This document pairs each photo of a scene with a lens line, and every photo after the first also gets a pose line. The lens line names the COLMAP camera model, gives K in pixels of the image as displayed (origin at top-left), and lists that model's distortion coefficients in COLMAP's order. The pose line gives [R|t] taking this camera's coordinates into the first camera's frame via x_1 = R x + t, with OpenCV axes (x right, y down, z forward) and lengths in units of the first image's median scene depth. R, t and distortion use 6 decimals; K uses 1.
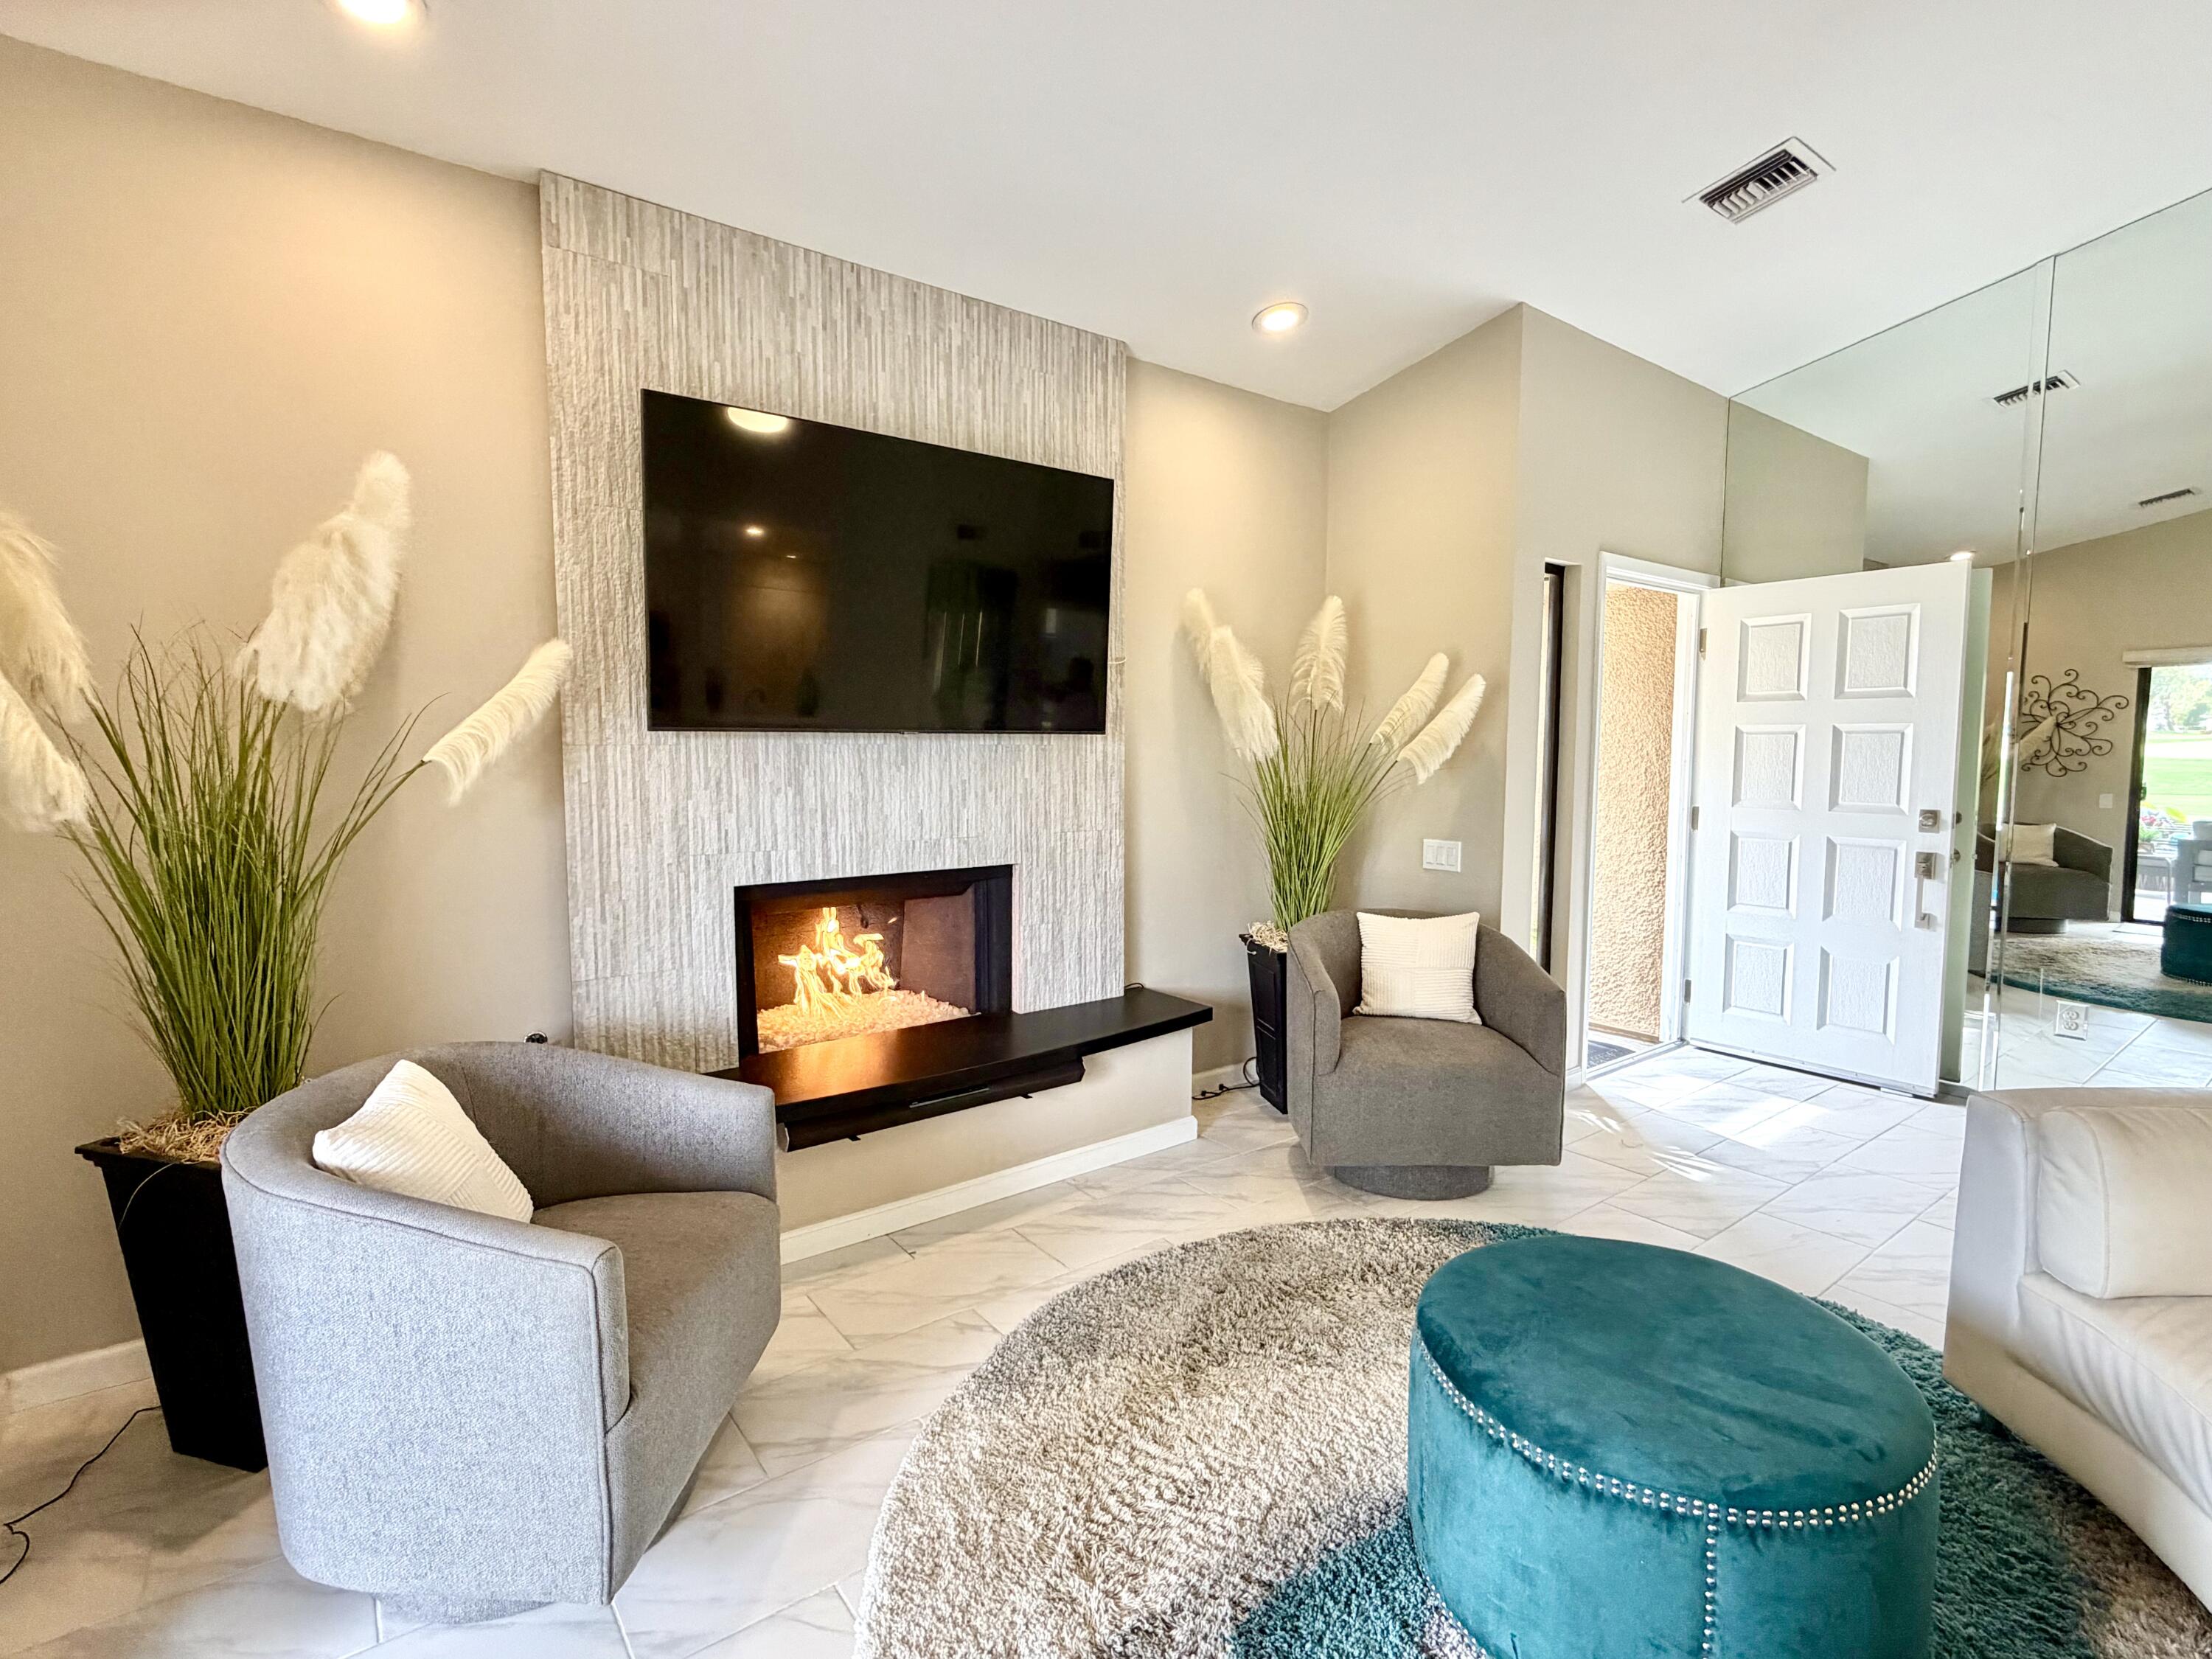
lens RADIAL K [[1057.6, 0, 1098.5], [0, 1057.6, 827.3], [0, 0, 1]] dist [-0.003733, 0.000251]
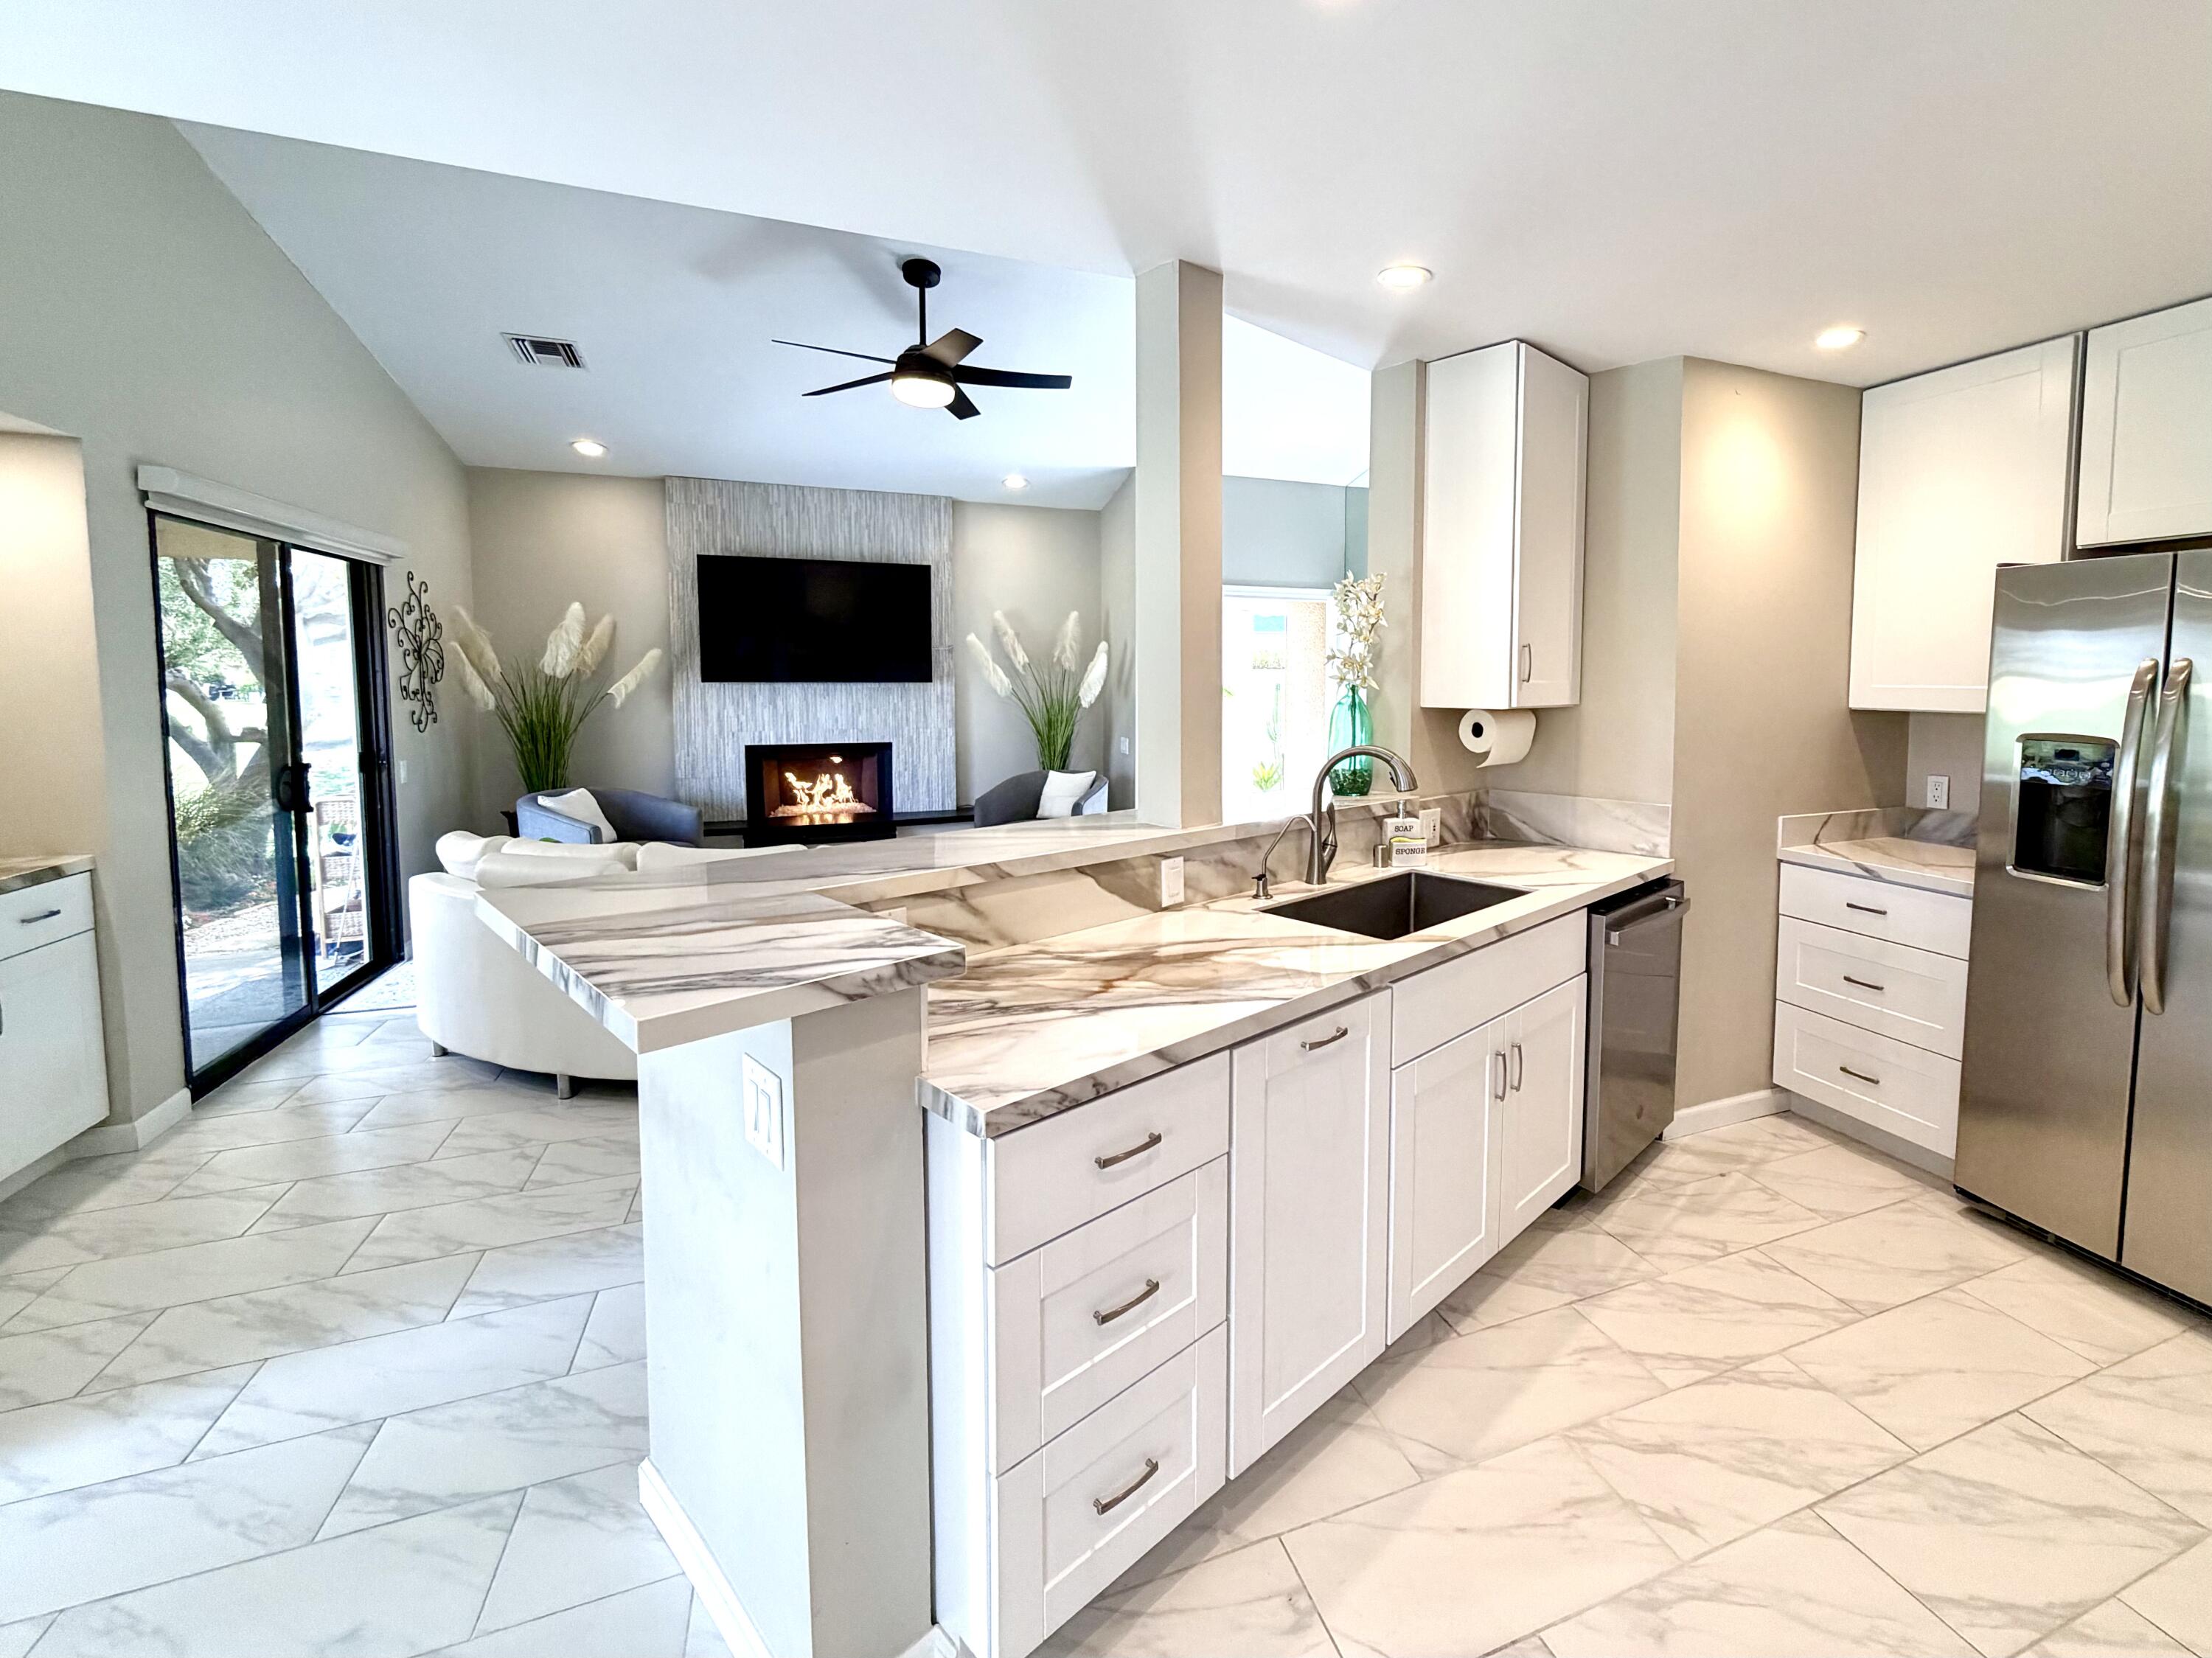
lens RADIAL K [[970.4, 0, 1232.5], [0, 970.4, 743.3], [0, 0, 1]] dist [-0.004748, -0.000349]
pose [[0.968777, 0.018994, -0.247204, 1.203385], [-0.022524, 0.999681, -0.011460, 0.048122], [0.246908, 0.016670, 0.968896, -0.827826]]
